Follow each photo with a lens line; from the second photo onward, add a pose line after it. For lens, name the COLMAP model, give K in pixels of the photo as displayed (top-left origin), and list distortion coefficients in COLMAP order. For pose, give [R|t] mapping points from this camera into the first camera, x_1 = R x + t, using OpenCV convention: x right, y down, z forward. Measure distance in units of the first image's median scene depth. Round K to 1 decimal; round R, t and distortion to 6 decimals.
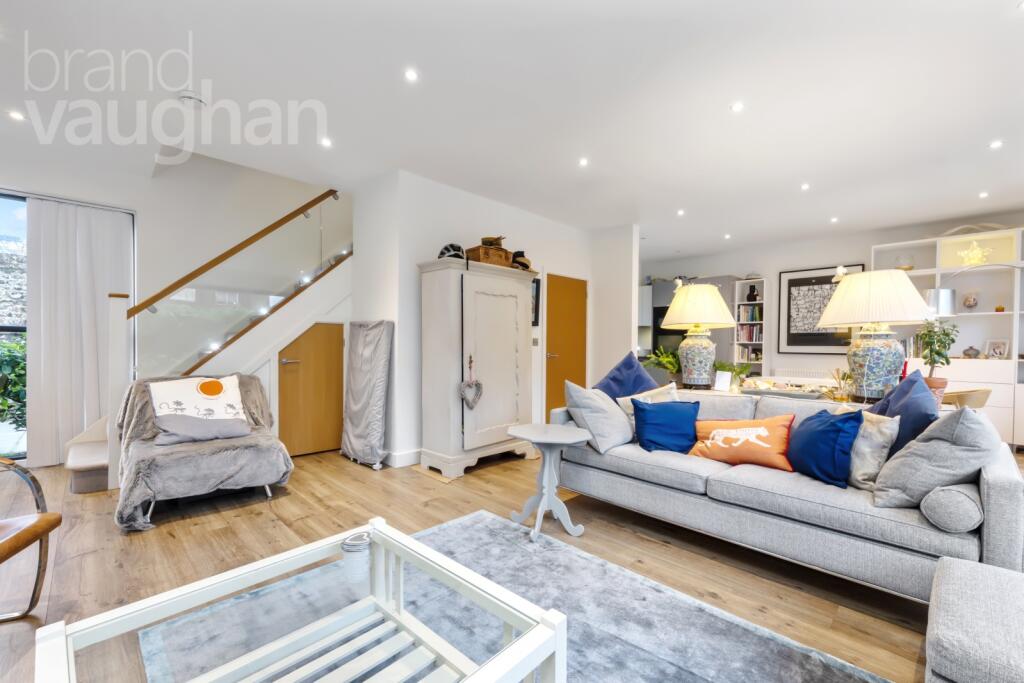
lens RADIAL K [[418.3, 0, 510.3], [0, 418.3, 344.4], [0, 0, 1]] dist [0.001254, 0.000235]
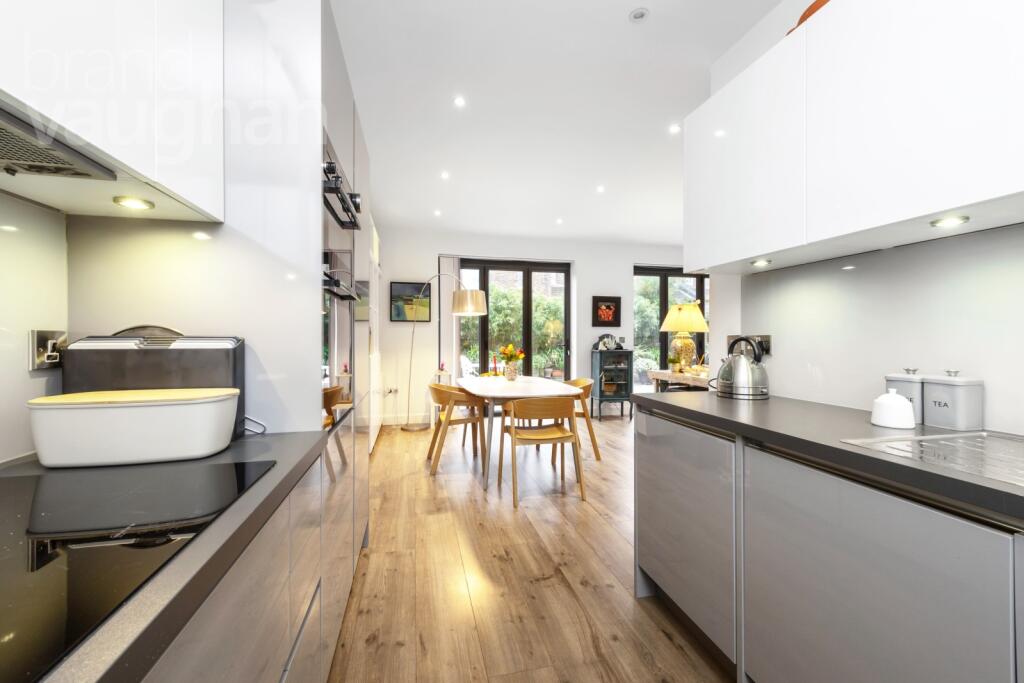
lens RADIAL K [[415.2, 0, 509.4], [0, 415.2, 342.2], [0, 0, 1]] dist [0.000817, -0.000188]
pose [[-0.838479, -0.014563, 0.544739, 0.530716], [-0.007844, 0.999862, 0.014656, -0.020043], [-0.544877, 0.008016, -0.838478, 3.208543]]
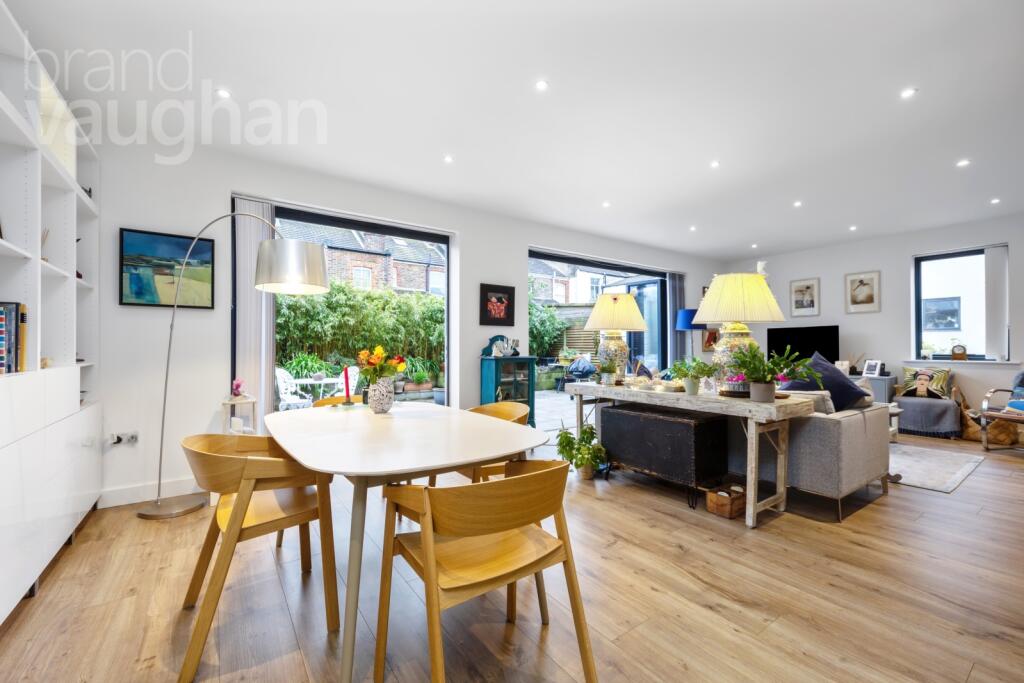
lens RADIAL K [[415.2, 0, 509.4], [0, 415.2, 342.2], [0, 0, 1]] dist [0.000817, -0.000188]
pose [[-0.983184, -0.006054, 0.182516, 1.020430], [-0.008157, 0.999909, -0.010773, 0.013888], [-0.182434, -0.012080, -0.983144, 2.608118]]
